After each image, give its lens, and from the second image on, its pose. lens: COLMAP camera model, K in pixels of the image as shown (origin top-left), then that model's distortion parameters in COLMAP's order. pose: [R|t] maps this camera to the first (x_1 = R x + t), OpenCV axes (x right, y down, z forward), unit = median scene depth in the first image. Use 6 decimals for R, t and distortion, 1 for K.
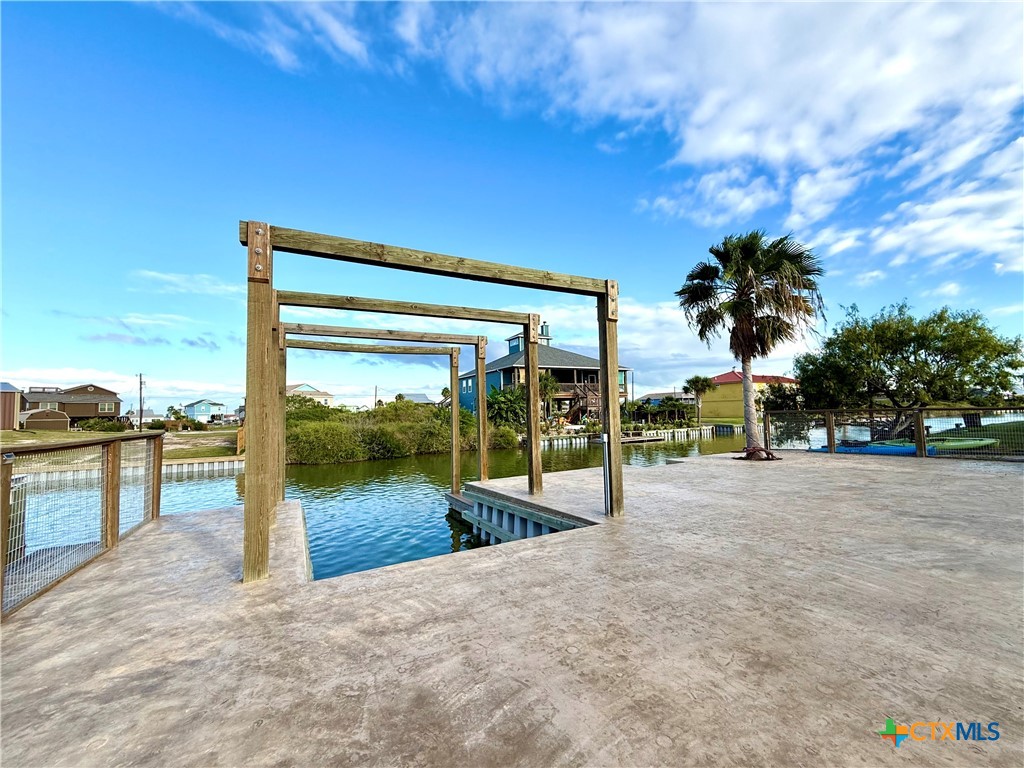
lens RADIAL K [[408.2, 0, 512.0], [0, 408.2, 384.0], [0, 0, 1]] dist [-0.001114, 0.000095]
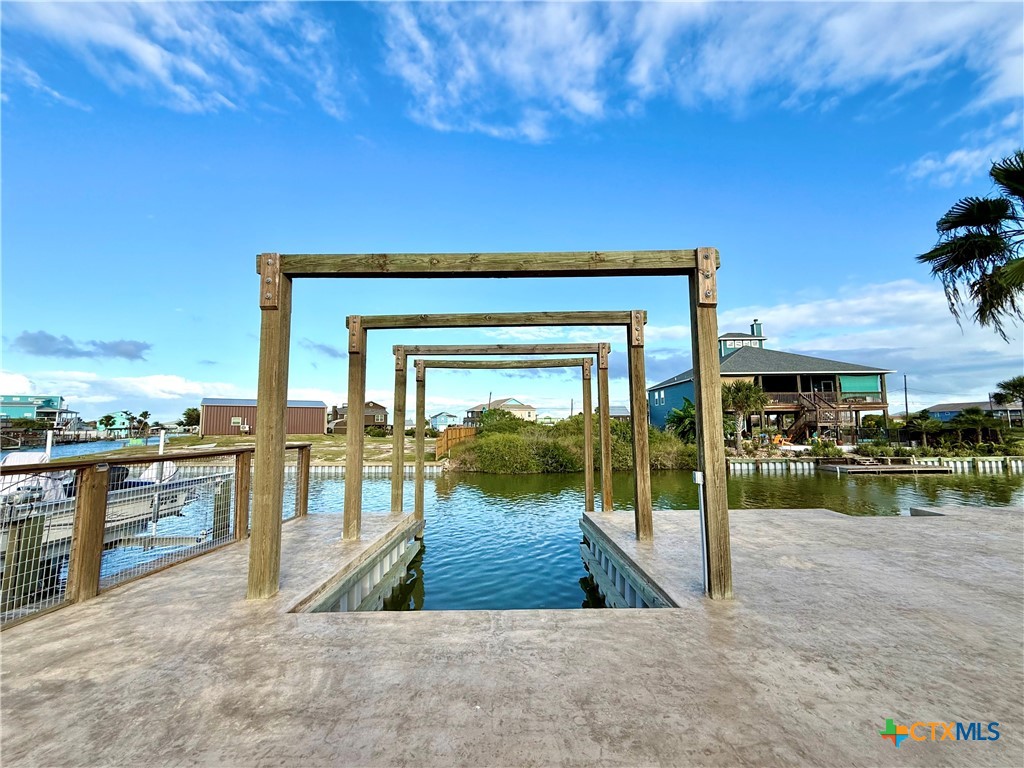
lens RADIAL K [[408.2, 0, 512.0], [0, 408.2, 384.0], [0, 0, 1]] dist [-0.001114, 0.000095]
pose [[0.881718, -0.032423, -0.470662, 0.127837], [0.018341, 0.999237, -0.034478, -0.003146], [0.471421, 0.021767, 0.881640, 0.113500]]
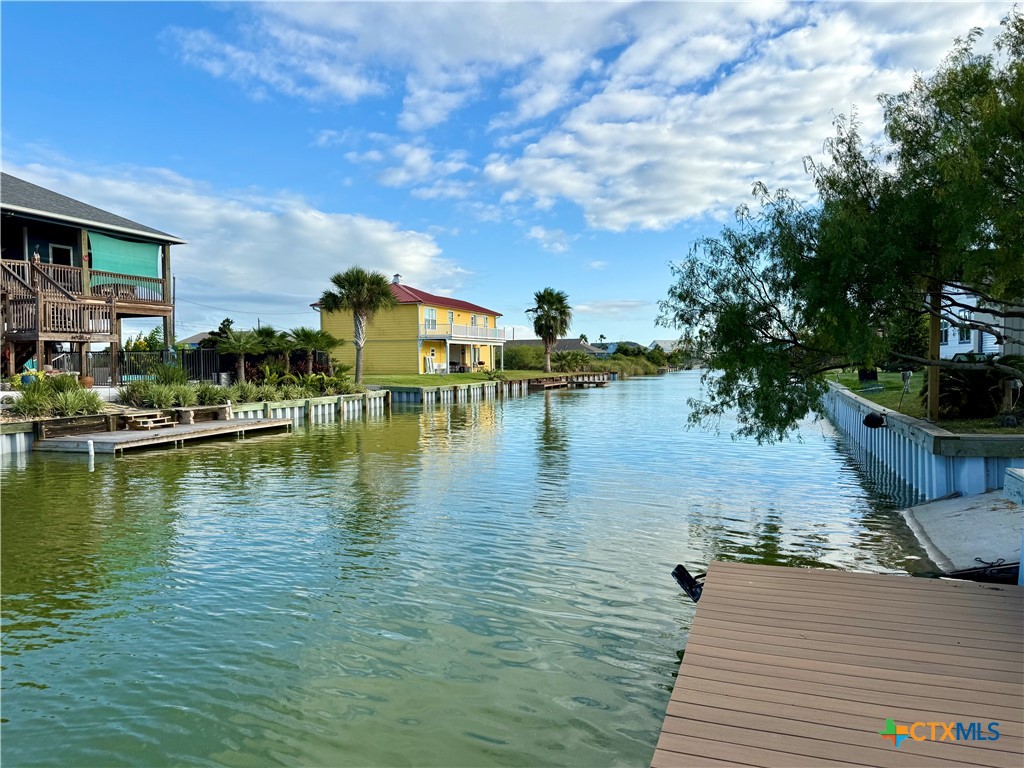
lens RADIAL K [[750.1, 0, 512.0], [0, 750.1, 384.0], [0, 0, 1]] dist [0.147362, -0.175738]
pose [[0.758586, -0.004750, 0.651556, 0.246512], [-0.051998, 0.996343, 0.067803, 0.121530], [-0.649495, -0.085314, 0.755565, 1.050680]]
